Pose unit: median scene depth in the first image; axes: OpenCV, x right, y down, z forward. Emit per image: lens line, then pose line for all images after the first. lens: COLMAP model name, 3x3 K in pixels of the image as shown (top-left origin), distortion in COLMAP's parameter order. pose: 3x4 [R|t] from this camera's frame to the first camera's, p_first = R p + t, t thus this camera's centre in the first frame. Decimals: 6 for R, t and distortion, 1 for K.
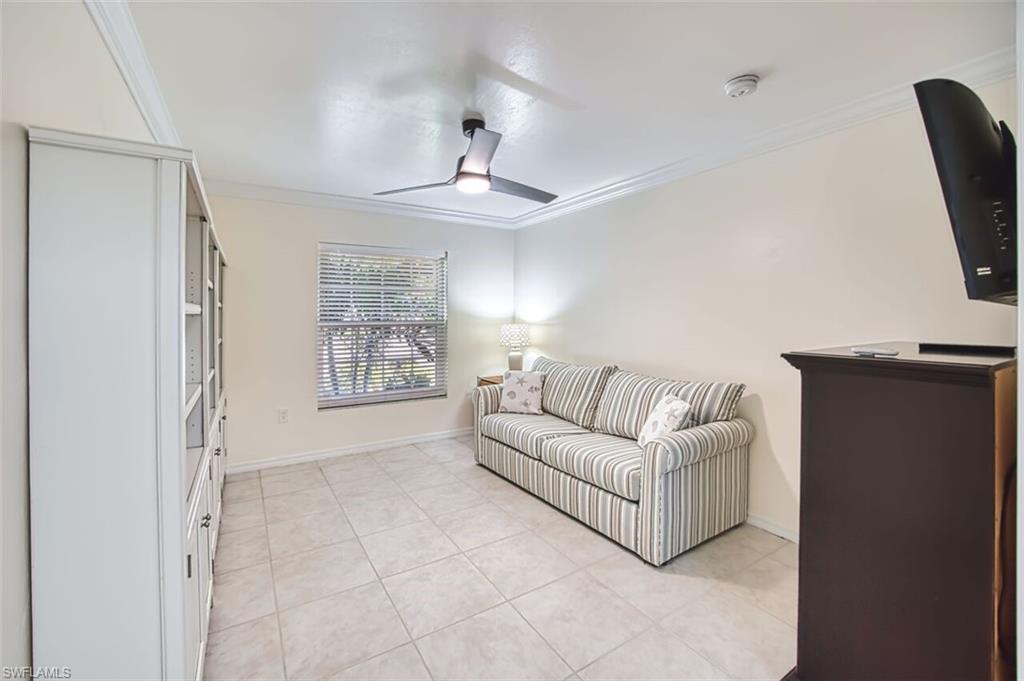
lens RADIAL K [[418.9, 0, 509.7], [0, 418.9, 334.3], [0, 0, 1]] dist [-0.035181, 0.009788]
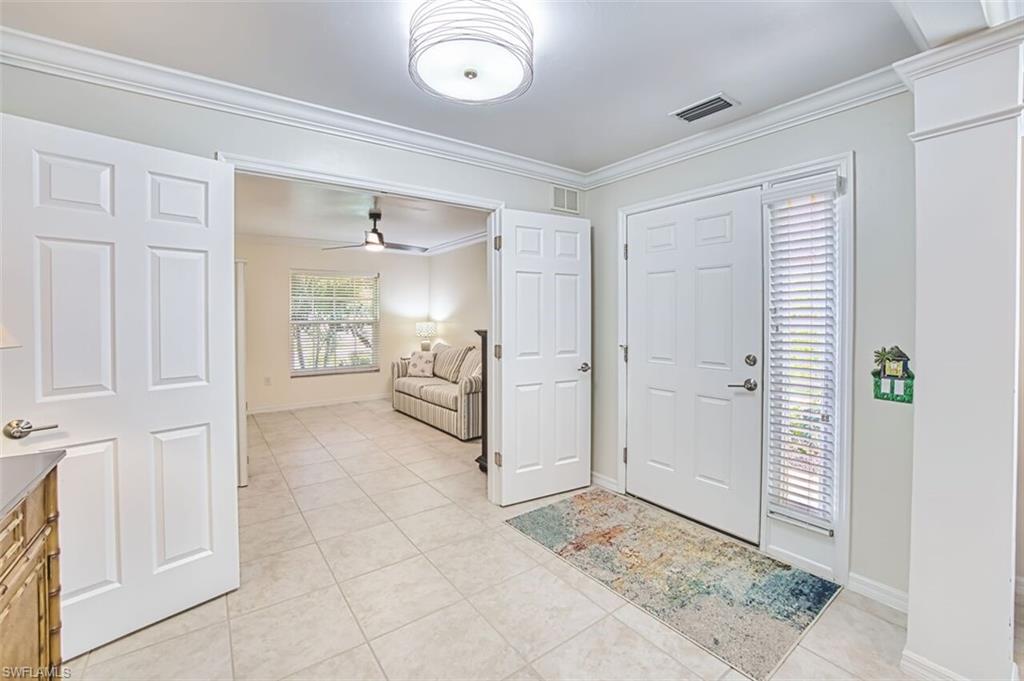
lens RADIAL K [[418.2, 0, 516.6], [0, 418.2, 337.5], [0, 0, 1]] dist [-0.033821, 0.013322]
pose [[0.997381, -0.003555, 0.072241, 0.275571], [0.003063, 0.999971, 0.006919, 0.026784], [-0.072263, -0.006679, 0.997363, -0.615626]]
